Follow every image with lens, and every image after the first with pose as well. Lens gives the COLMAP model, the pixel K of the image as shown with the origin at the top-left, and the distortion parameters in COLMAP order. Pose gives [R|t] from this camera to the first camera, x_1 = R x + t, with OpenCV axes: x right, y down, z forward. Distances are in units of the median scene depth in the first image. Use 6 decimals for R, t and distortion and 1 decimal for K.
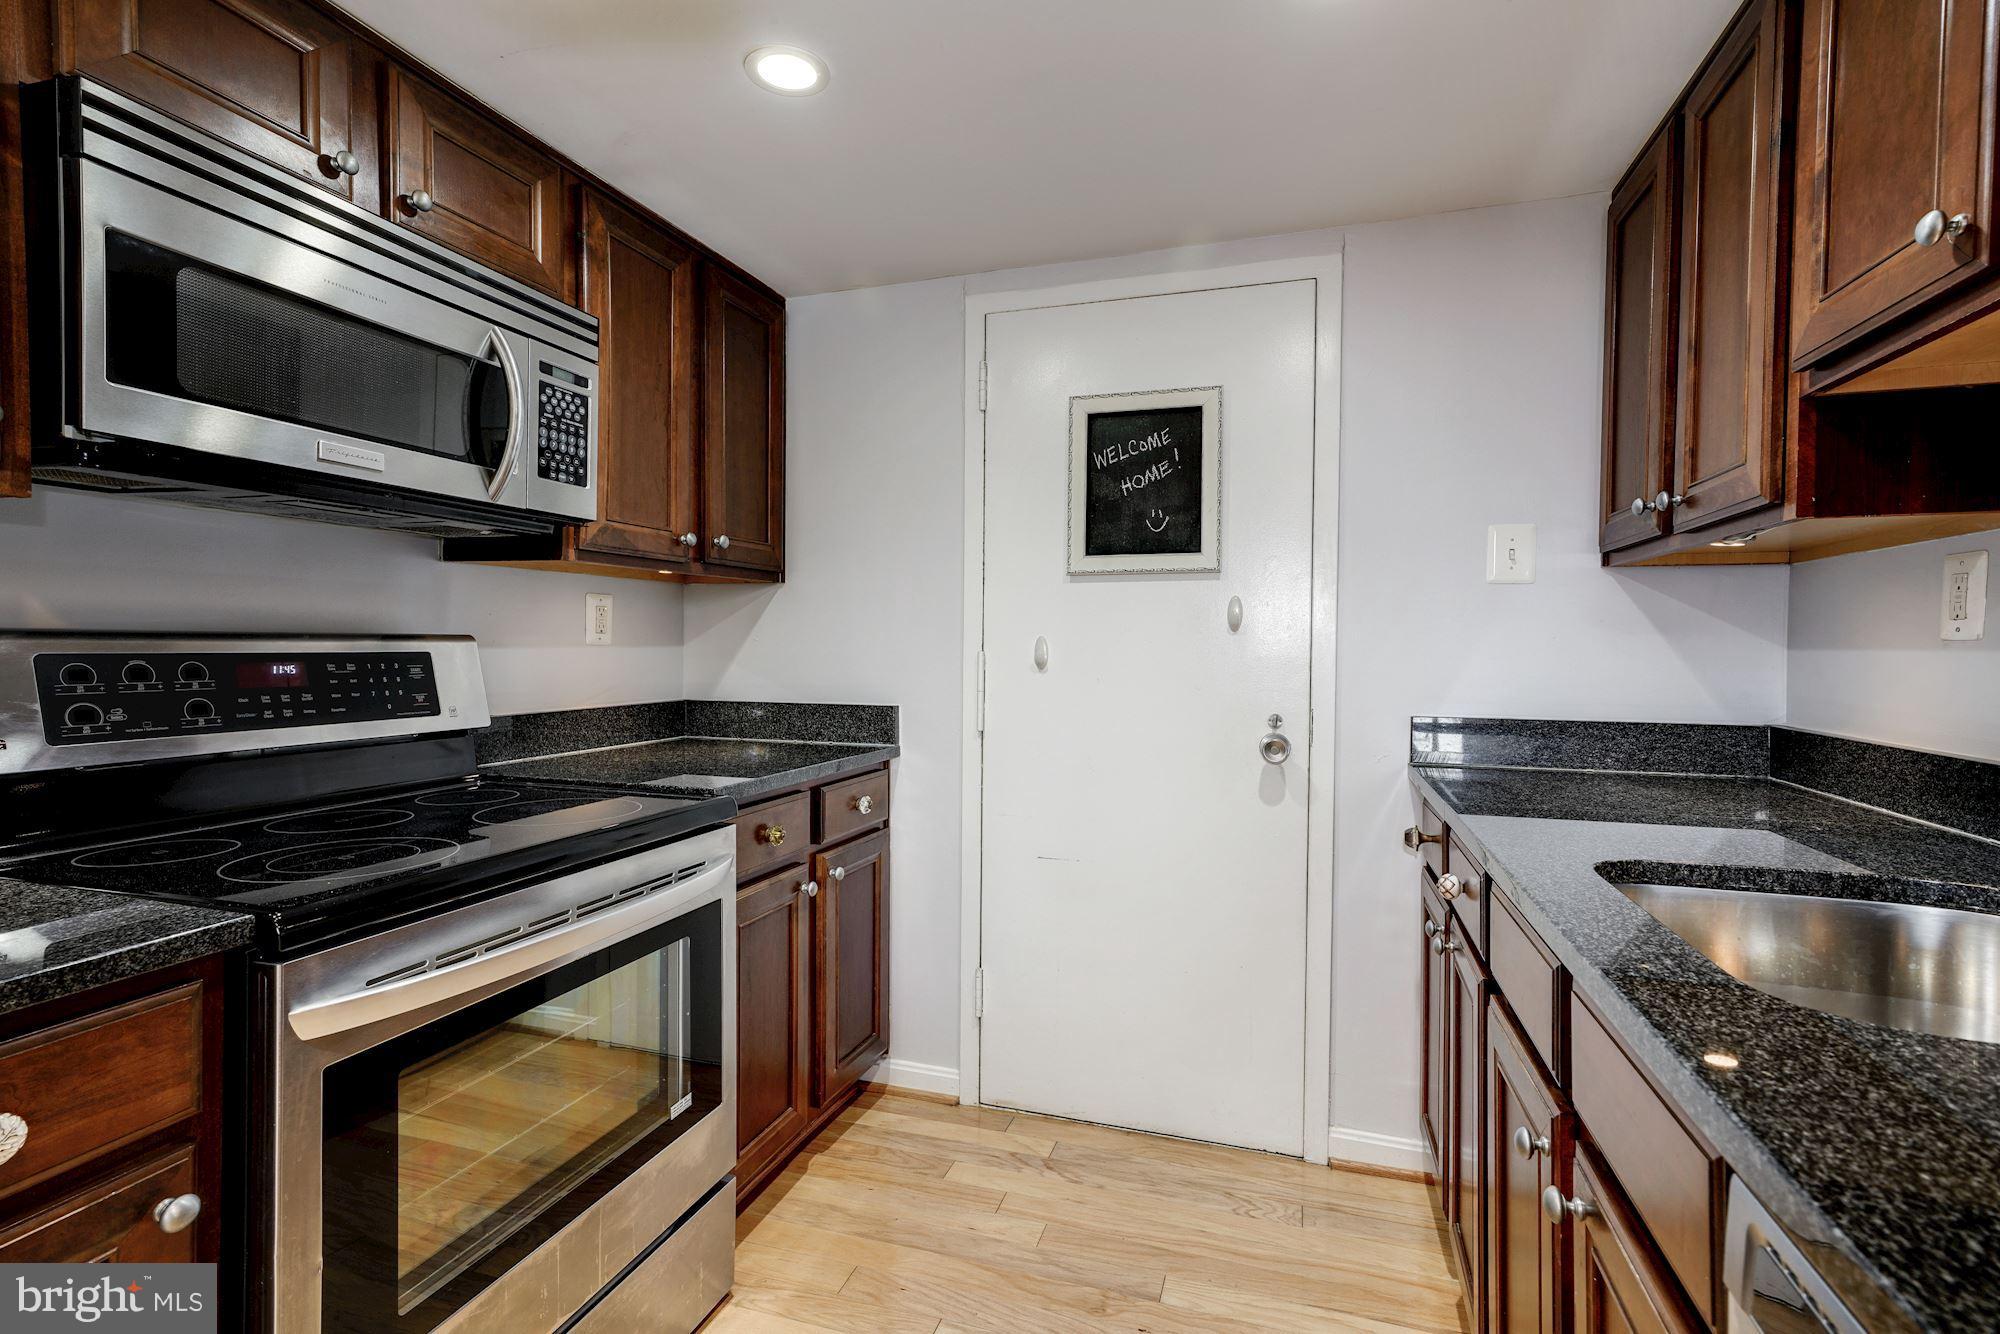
lens RADIAL K [[932.9, 0, 1003.7], [0, 932.9, 663.5], [0, 0, 1]] dist [0.004691, 0.001950]
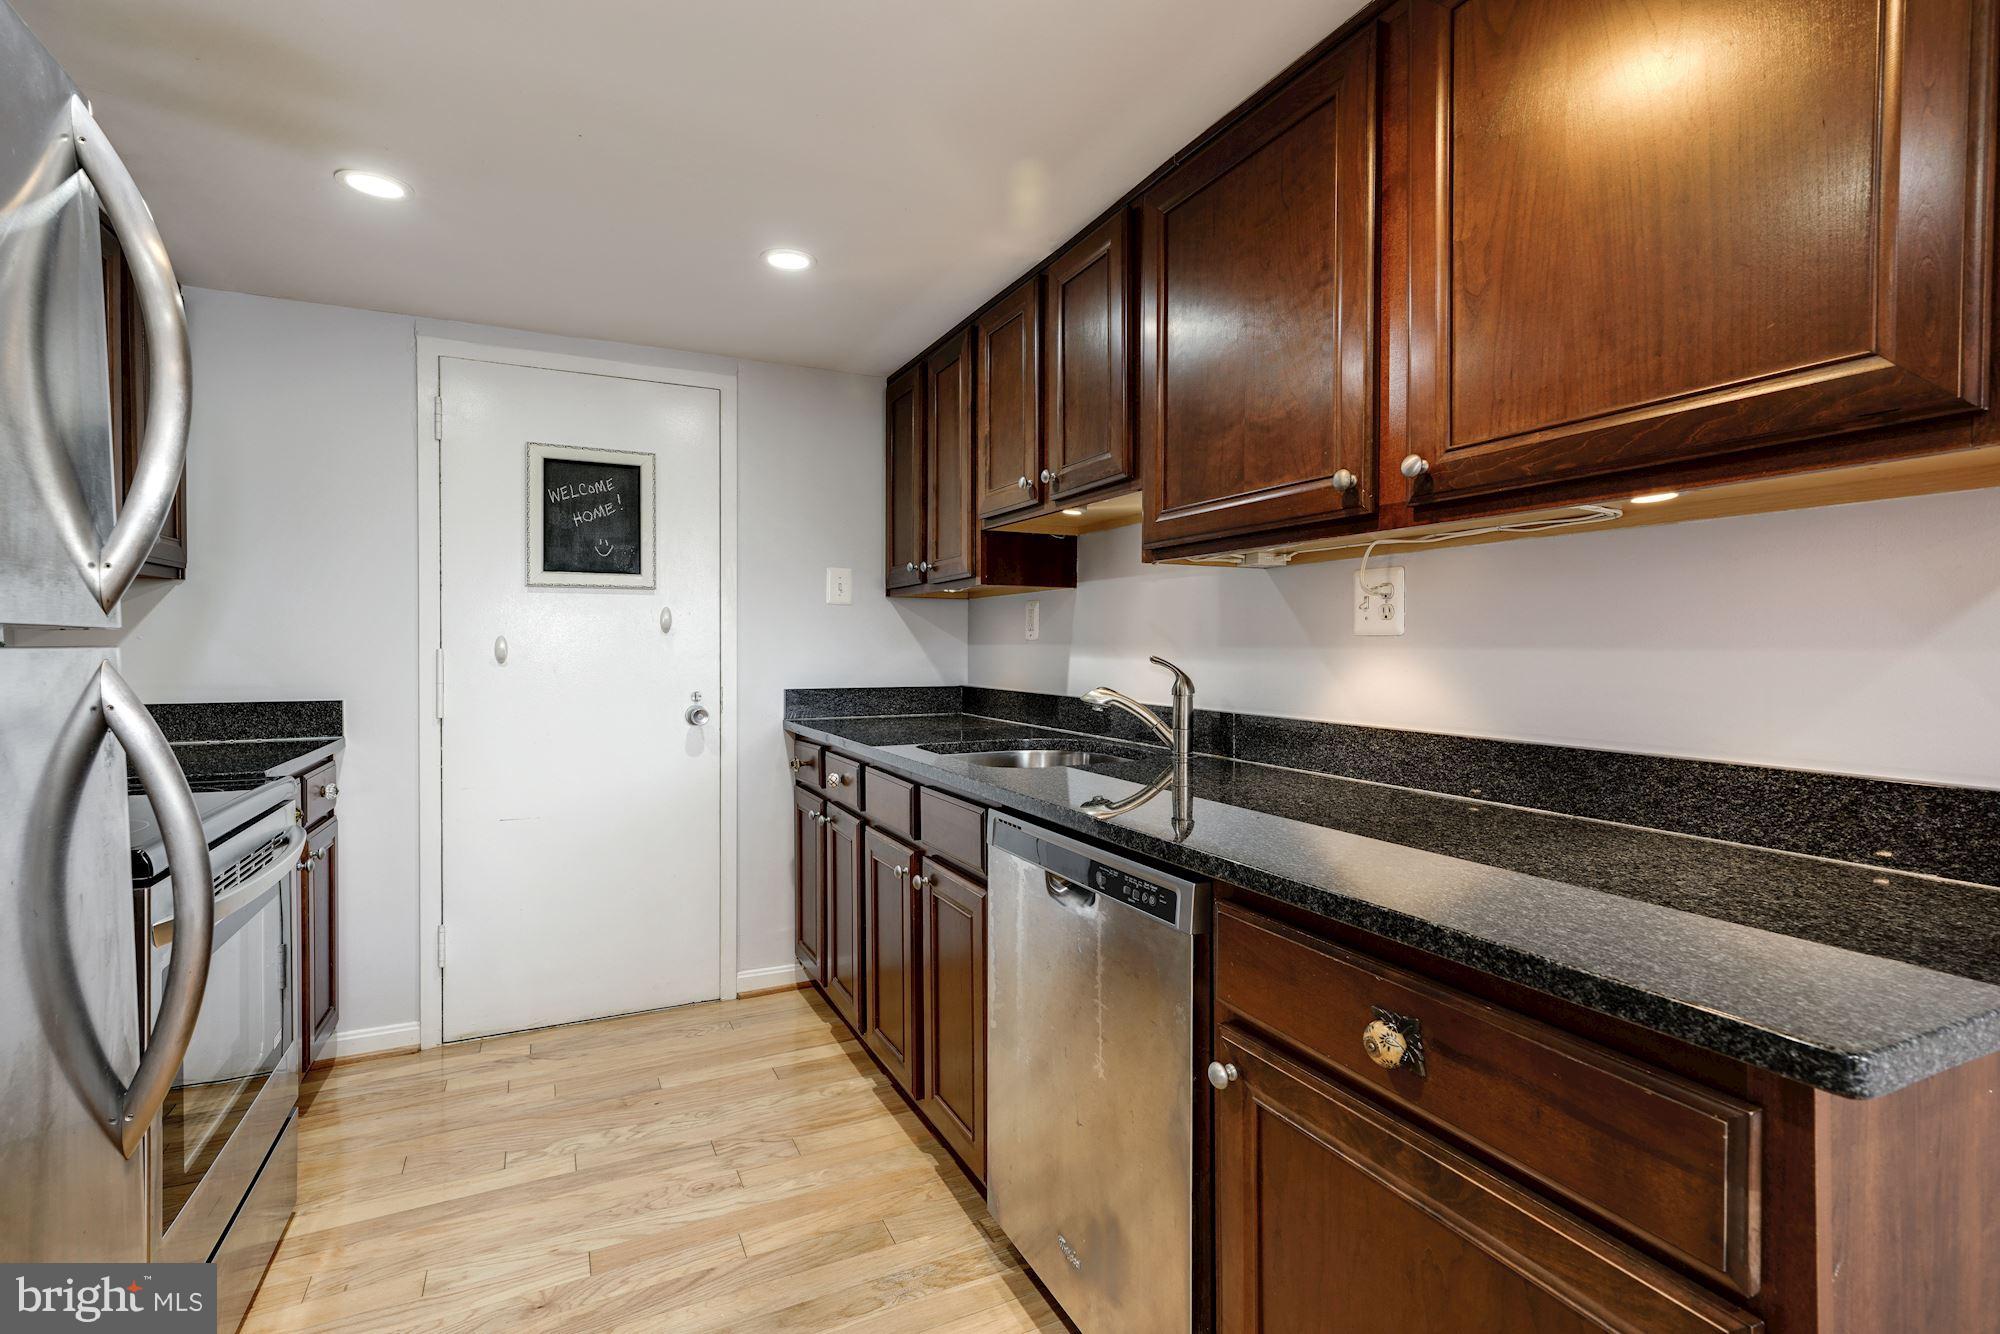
lens RADIAL K [[932.9, 0, 1002.5], [0, 932.9, 660.5], [0, 0, 1]] dist [0.004691, 0.001950]
pose [[0.718872, -0.014732, 0.694987, -0.351527], [0.016318, 0.999858, 0.004315, 0.008500], [-0.694951, 0.008238, 0.719010, -0.333717]]
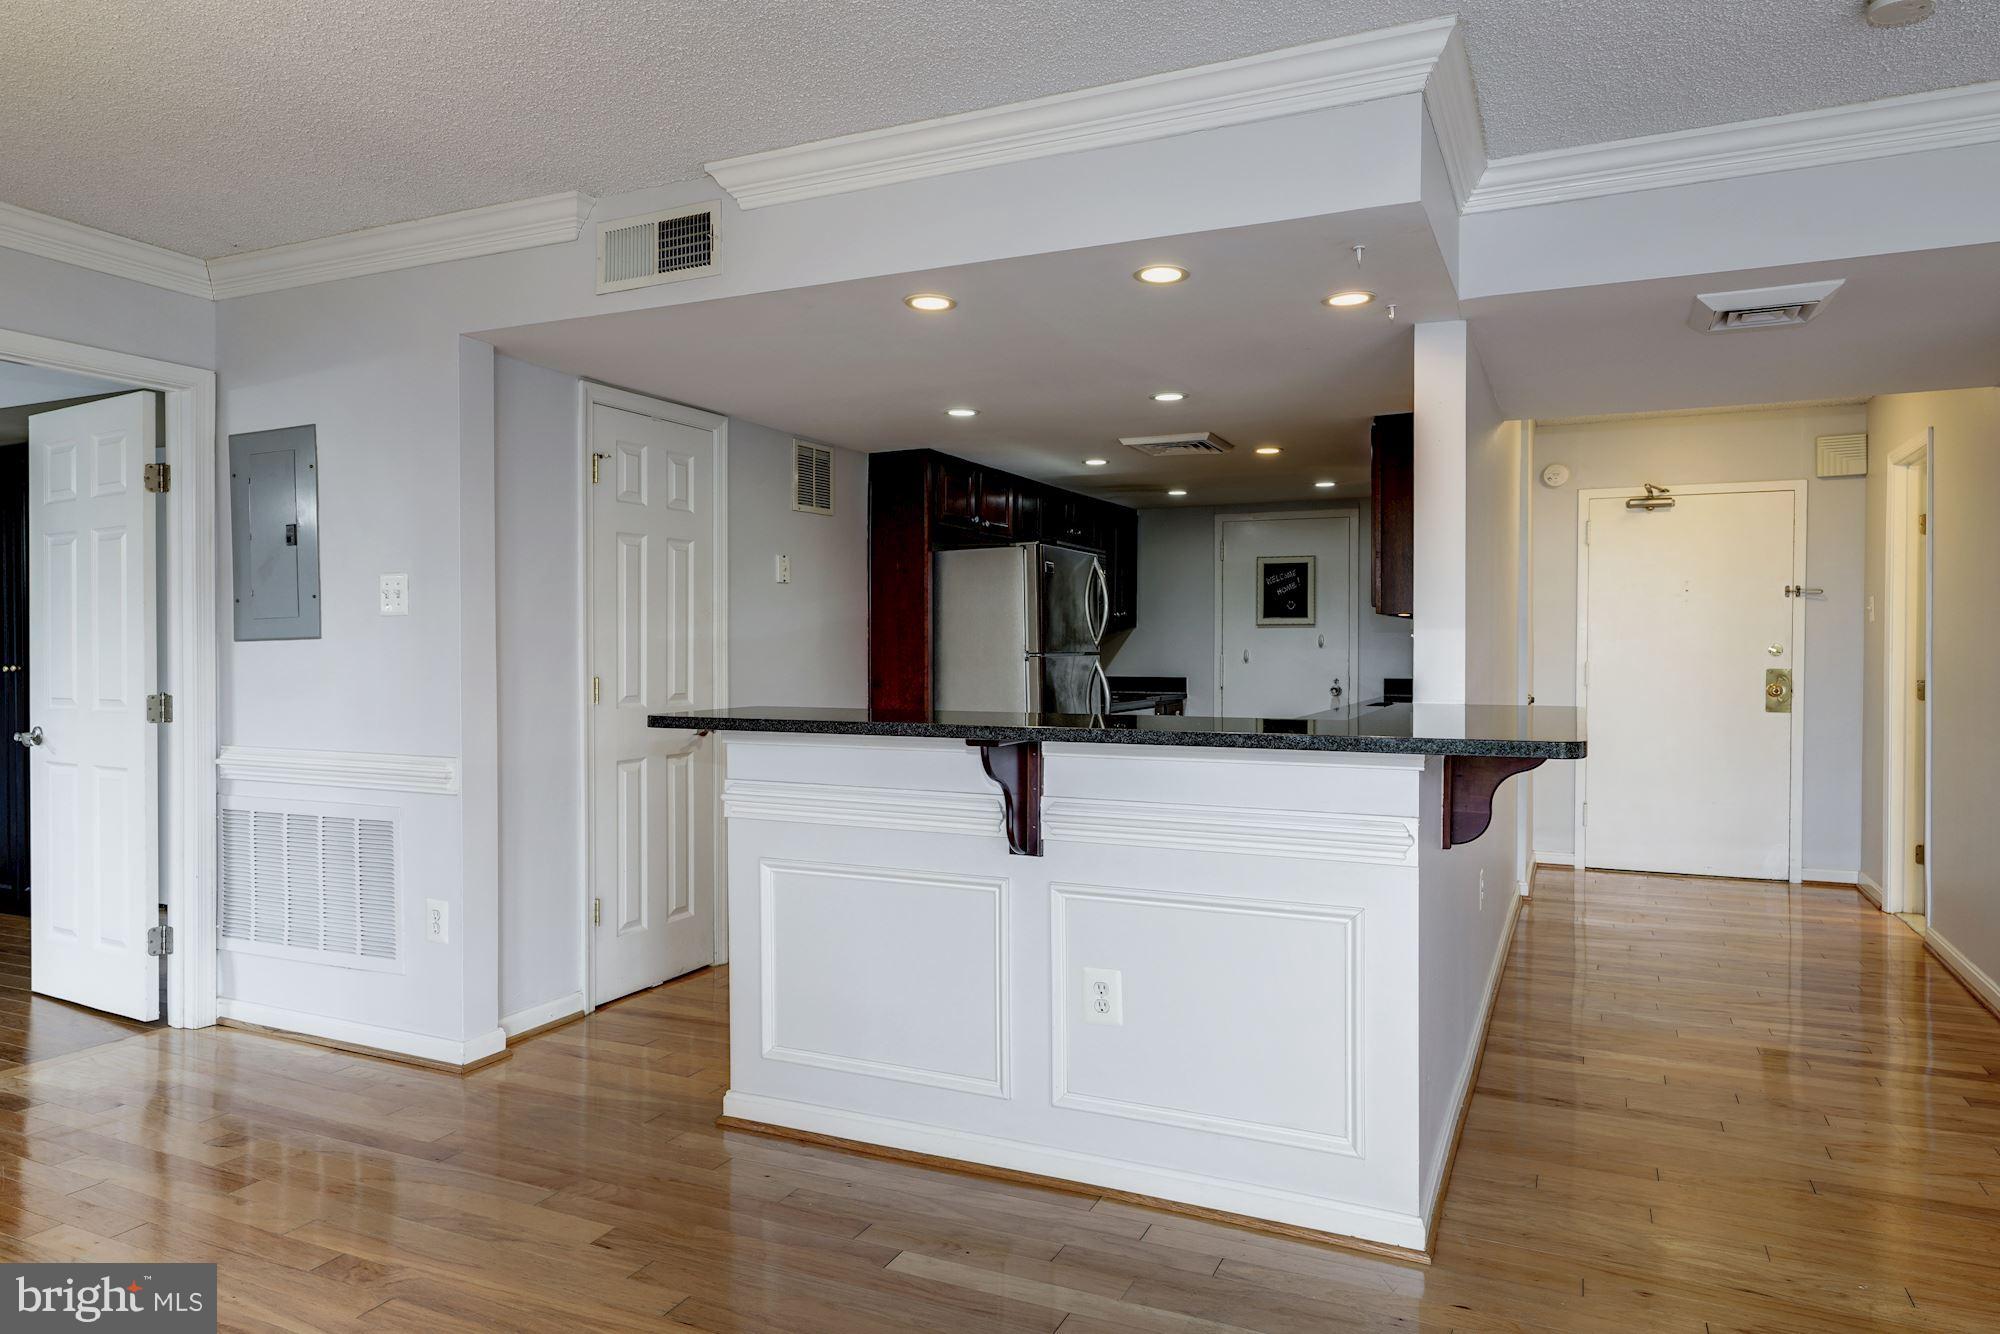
lens RADIAL K [[1185.6, 0, 1008.9], [0, 1185.6, 663.5], [0, 0, 1]] dist [0.005119, 0.001594]
pose [[0.992299, -0.001849, -0.123851, -0.215280], [0.001001, 0.999976, -0.006909, 0.034564], [0.123861, 0.006731, 0.992277, -2.452813]]
